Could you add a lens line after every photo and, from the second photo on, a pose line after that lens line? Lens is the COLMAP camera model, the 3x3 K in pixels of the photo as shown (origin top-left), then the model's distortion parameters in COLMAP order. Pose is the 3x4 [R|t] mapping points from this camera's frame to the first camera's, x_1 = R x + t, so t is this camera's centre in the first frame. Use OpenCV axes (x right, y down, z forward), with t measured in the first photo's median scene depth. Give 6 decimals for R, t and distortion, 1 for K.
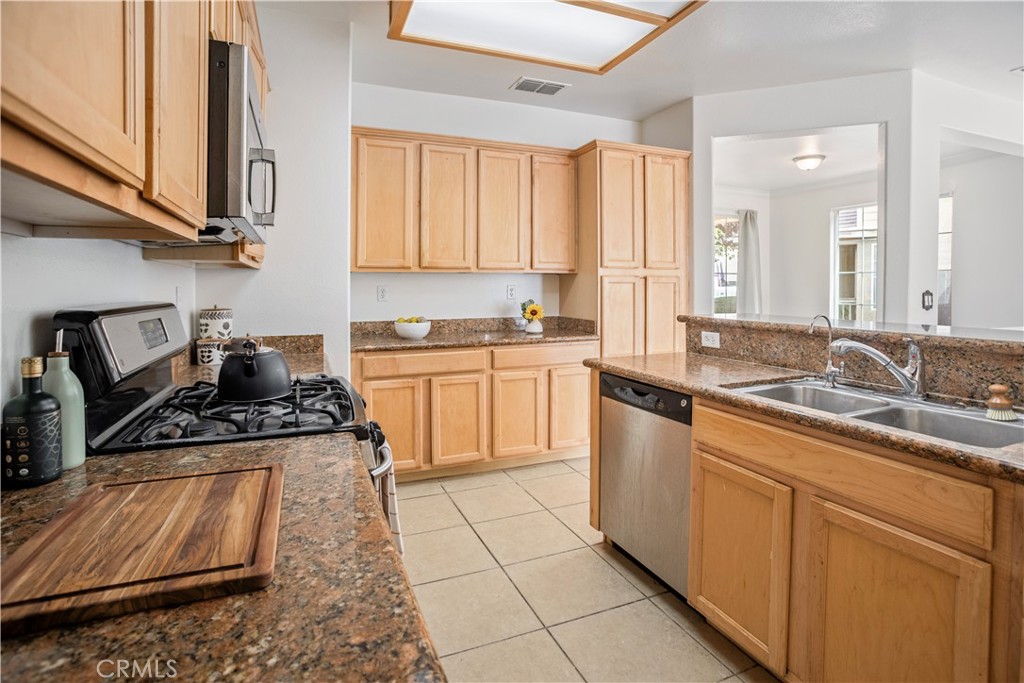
lens RADIAL K [[513.5, 0, 513.5], [0, 513.5, 326.2], [0, 0, 1]] dist [-0.085929, 0.042127]
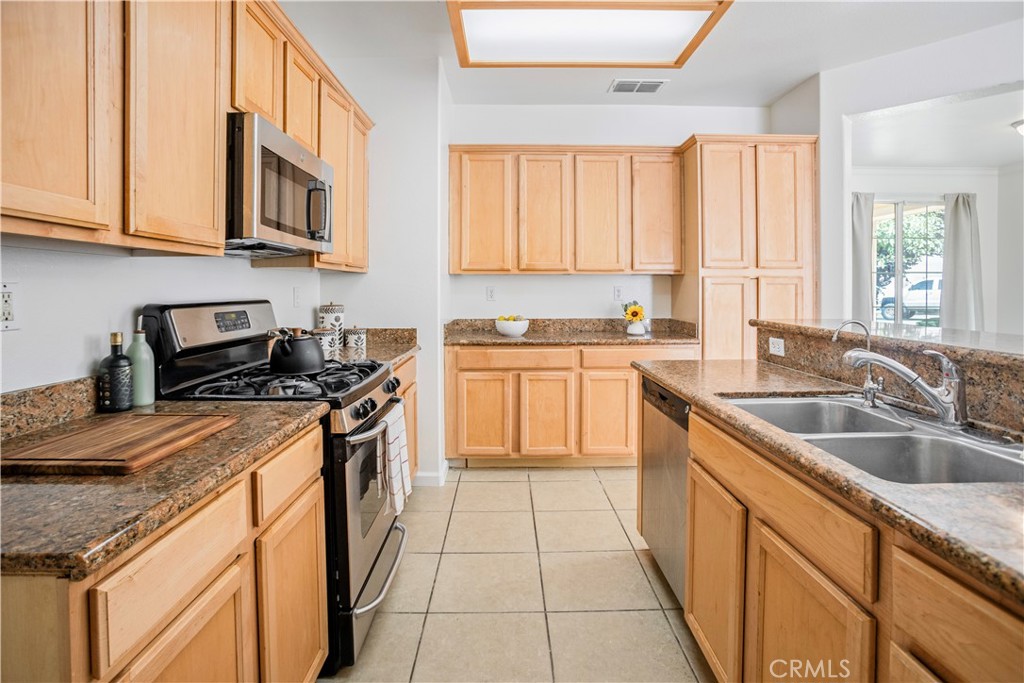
lens RADIAL K [[513.5, 0, 513.5], [0, 513.5, 326.2], [0, 0, 1]] dist [-0.085929, 0.042127]
pose [[0.927754, 0.027800, -0.372156, 0.215674], [-0.028423, 0.999589, 0.003815, 0.000087], [0.372109, 0.007039, 0.928162, -0.004359]]
